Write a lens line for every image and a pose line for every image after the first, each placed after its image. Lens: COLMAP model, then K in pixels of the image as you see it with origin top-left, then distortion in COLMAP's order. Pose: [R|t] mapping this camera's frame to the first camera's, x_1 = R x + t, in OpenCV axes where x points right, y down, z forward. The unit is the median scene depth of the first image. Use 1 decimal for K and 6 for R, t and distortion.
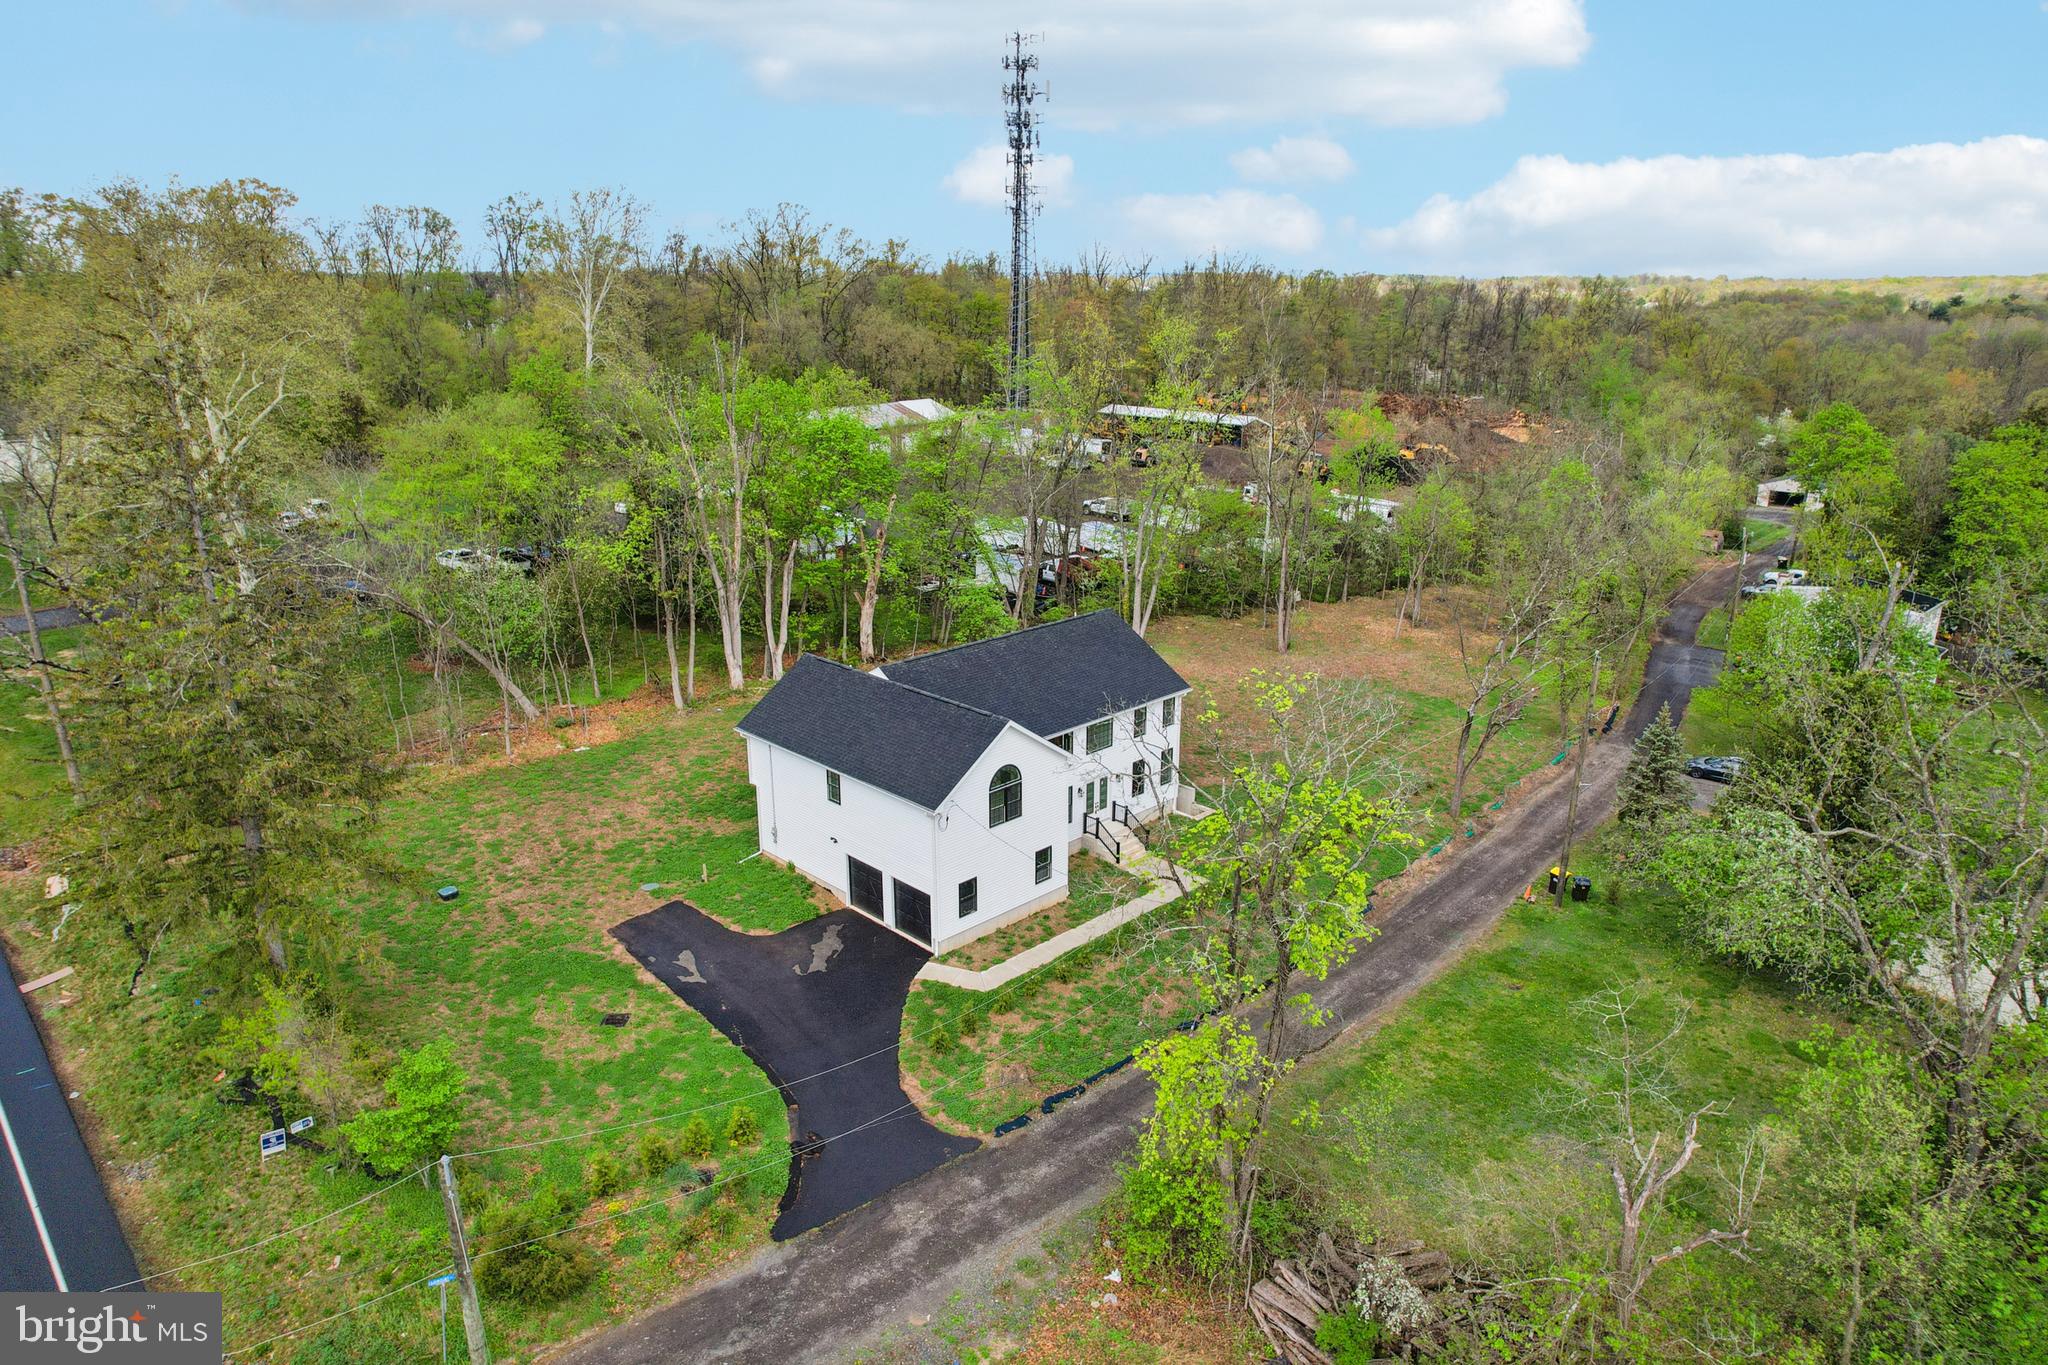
lens RADIAL K [[1309.9, 0, 1031.5], [0, 1309.9, 646.1], [0, 0, 1]] dist [-0.044749, 0.021833]
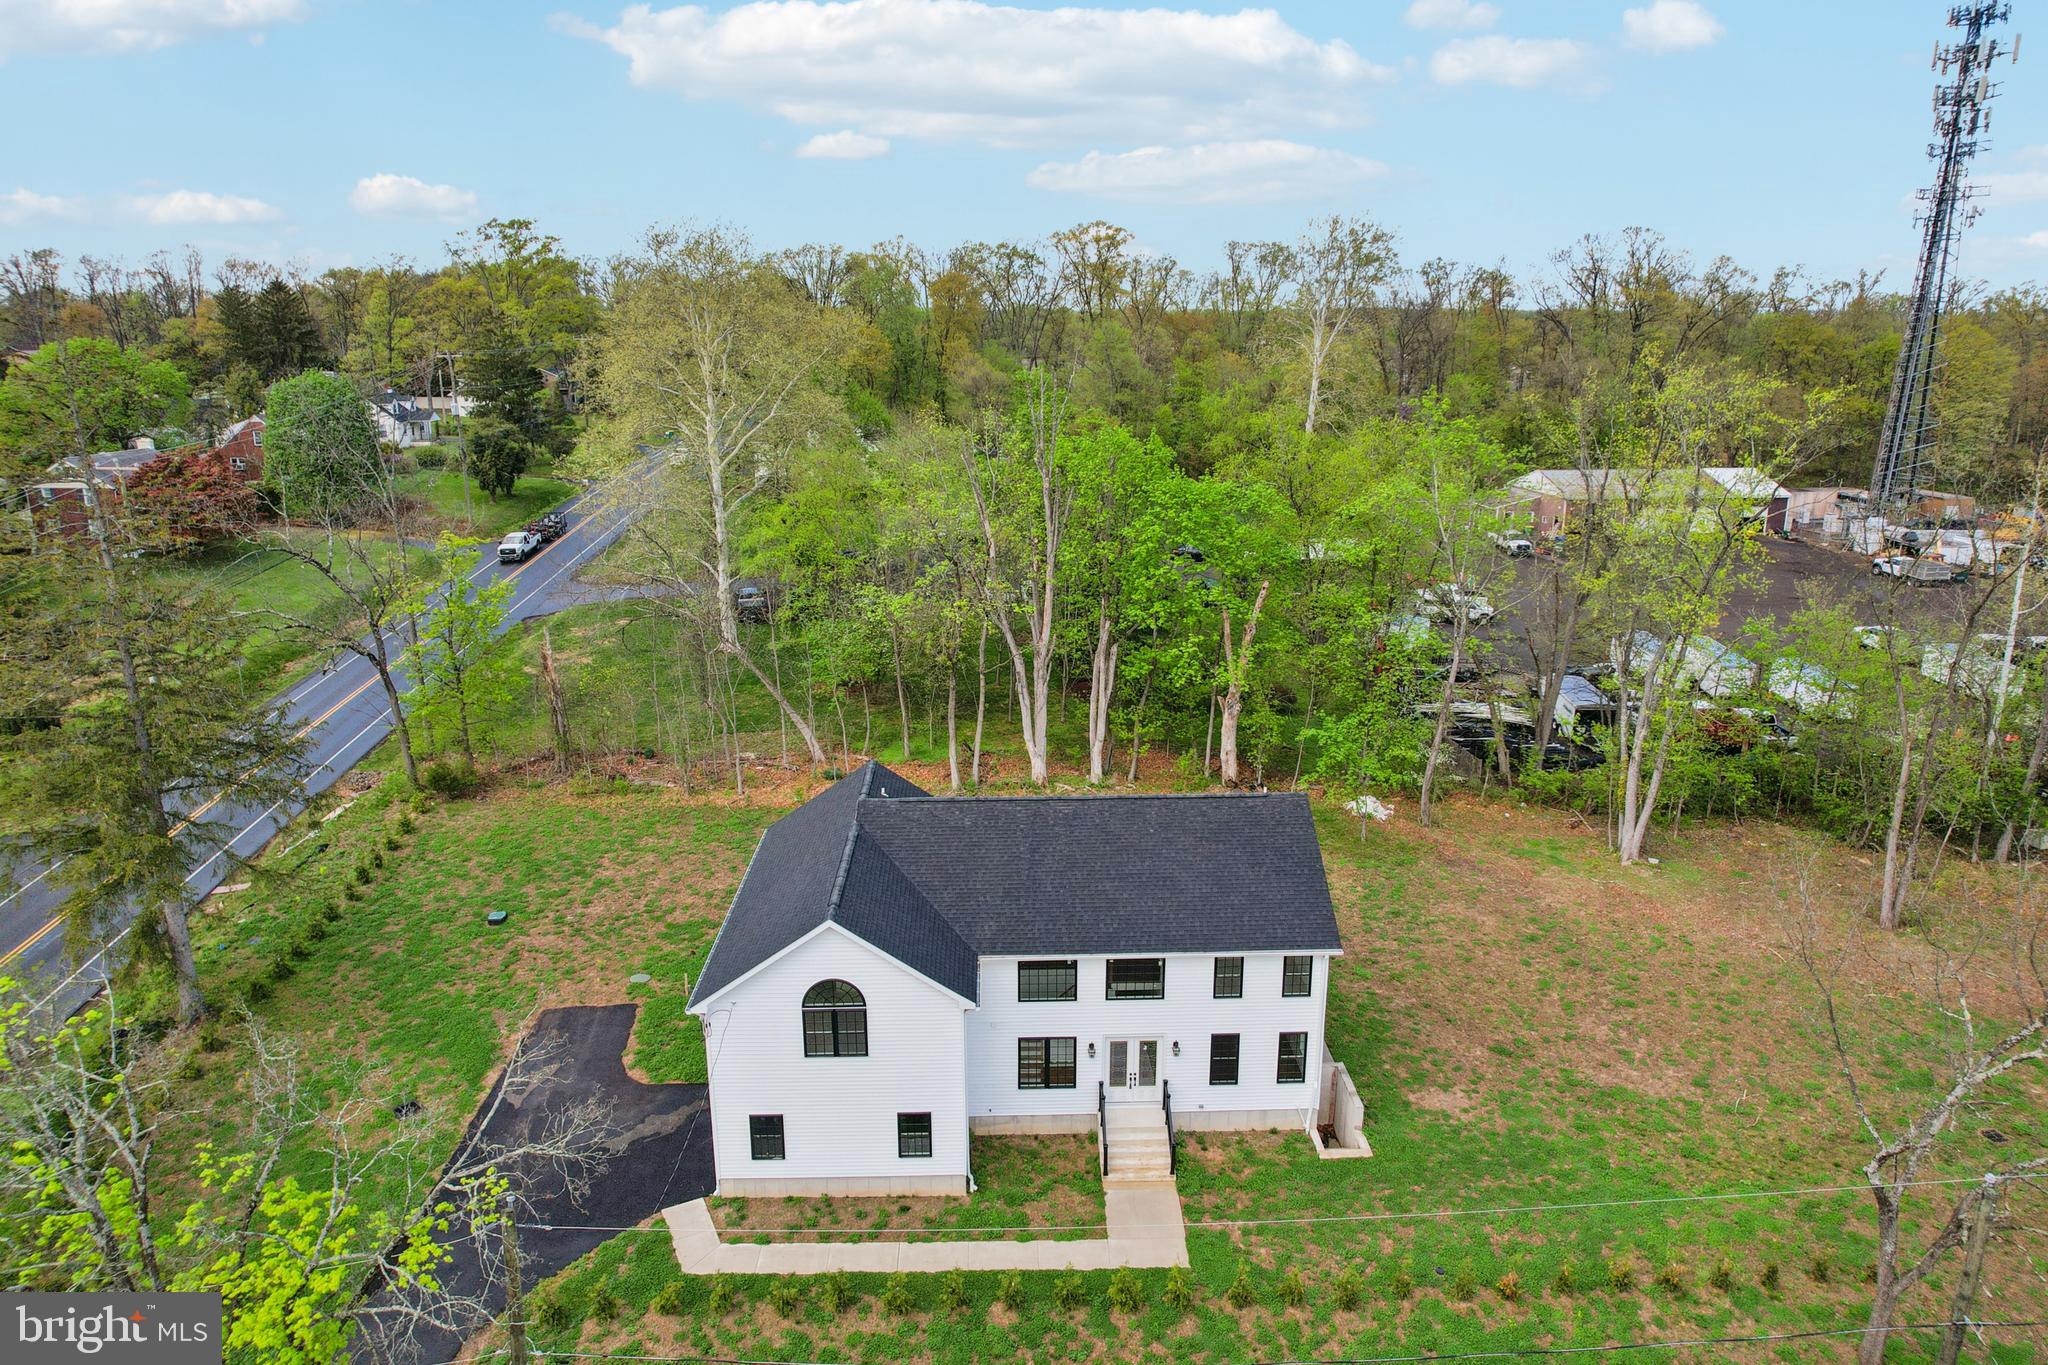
lens RADIAL K [[1309.9, 0, 1038.8], [0, 1309.9, 666.3], [0, 0, 1]] dist [-0.044749, 0.021833]
pose [[0.730965, 0.171749, -0.660448, 0.463784], [-0.181636, 0.981865, 0.054304, -0.124234], [0.657798, 0.080267, 0.748905, 0.499460]]
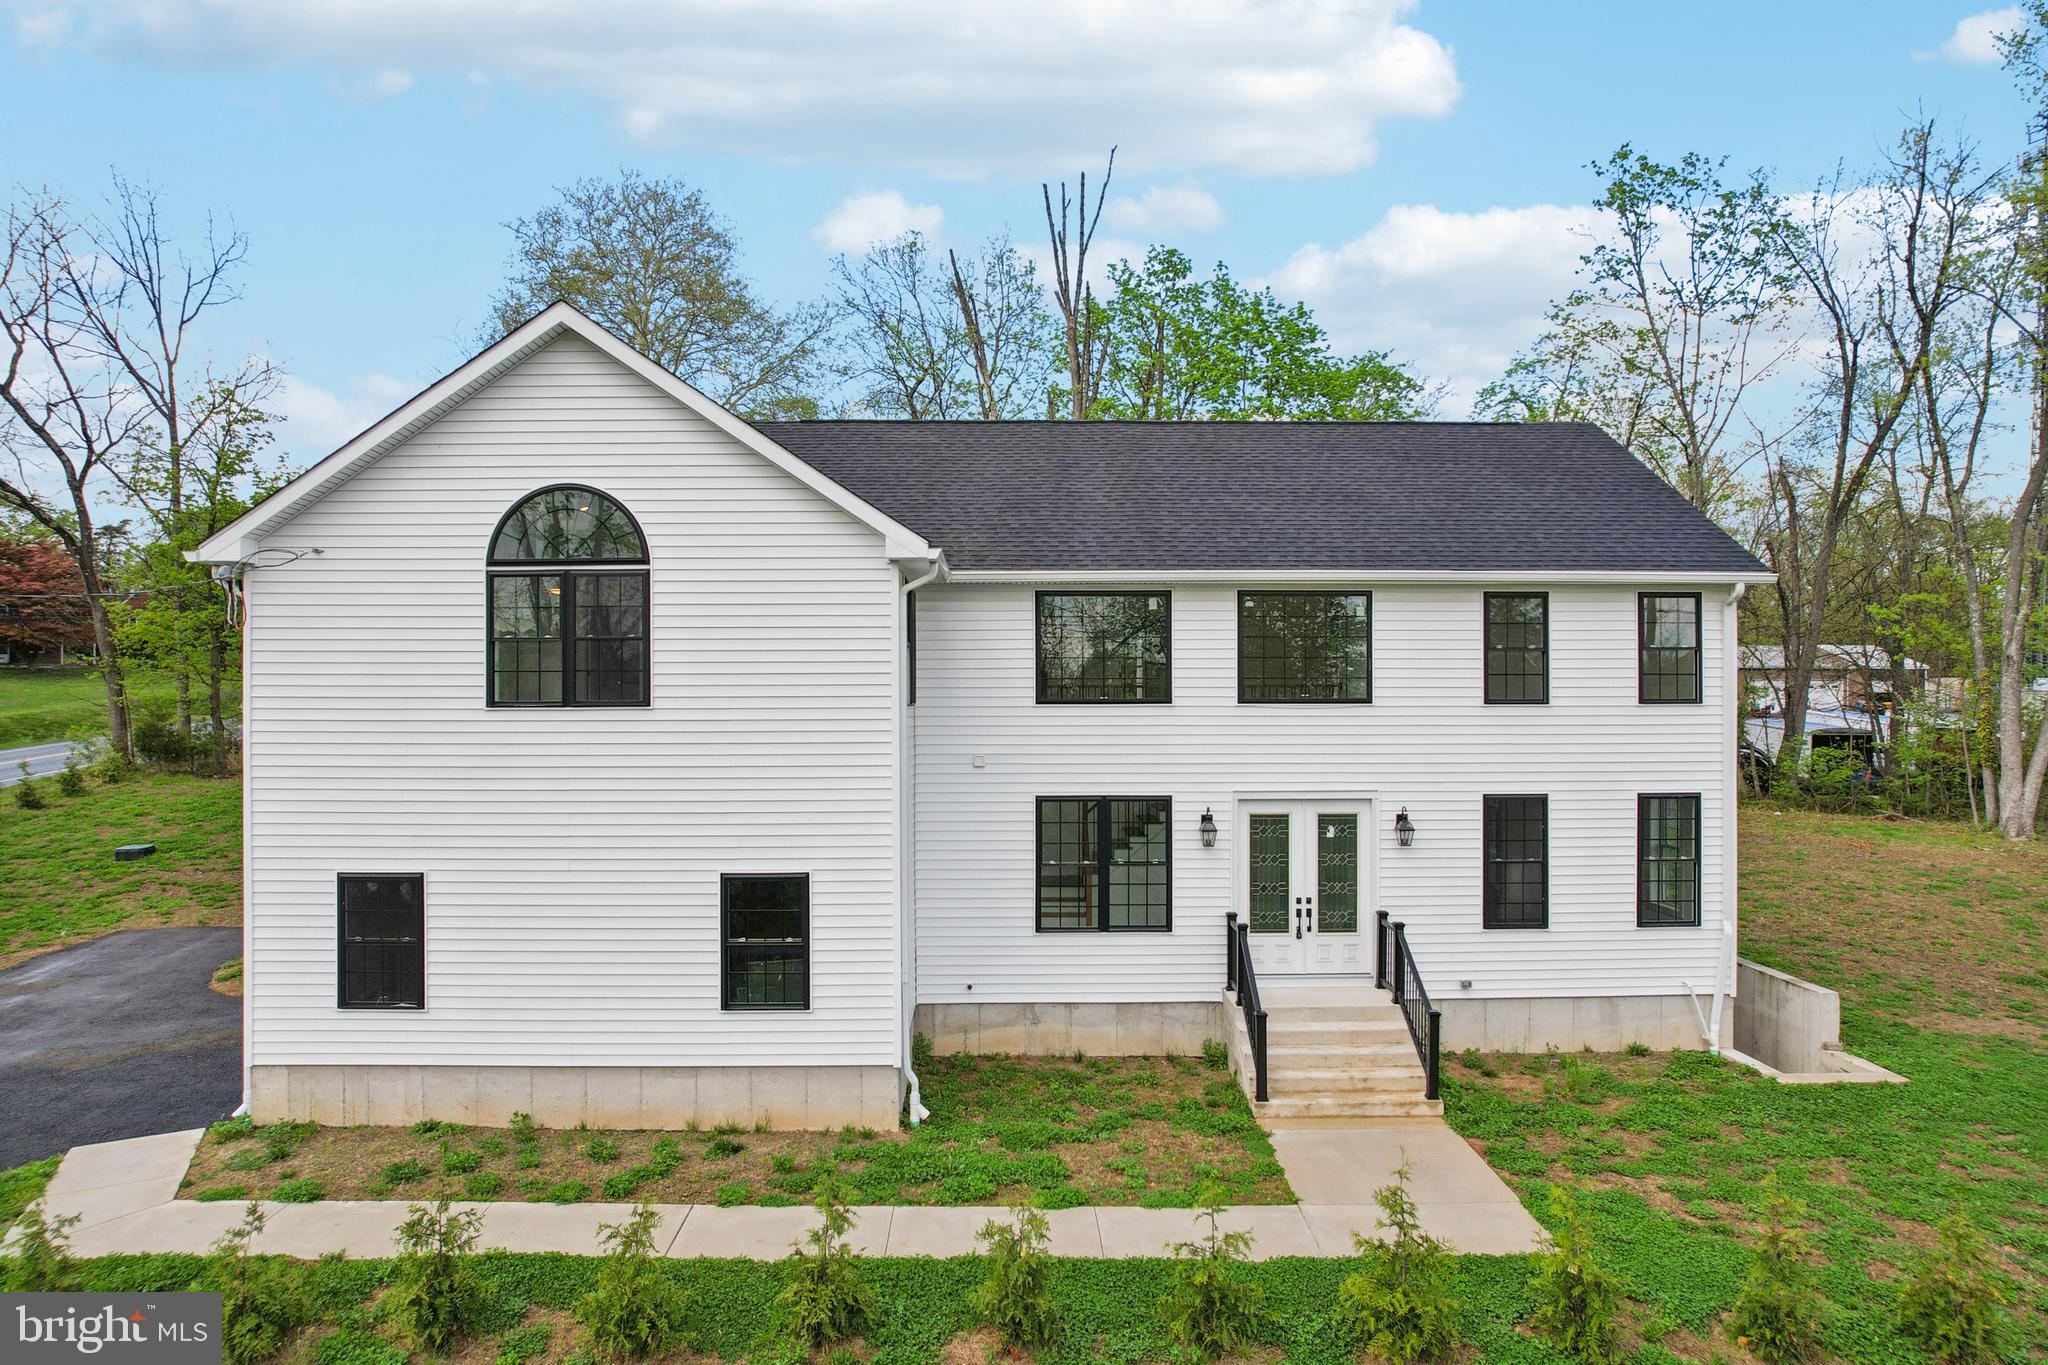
lens RADIAL K [[1309.9, 0, 1030.7], [0, 1309.9, 695.8], [0, 0, 1]] dist [-0.044749, 0.021833]
pose [[0.723687, -0.003260, -0.690120, 0.226000], [-0.183525, 0.963073, -0.197001, 0.159450], [0.665278, 0.269221, 0.696365, 0.827598]]
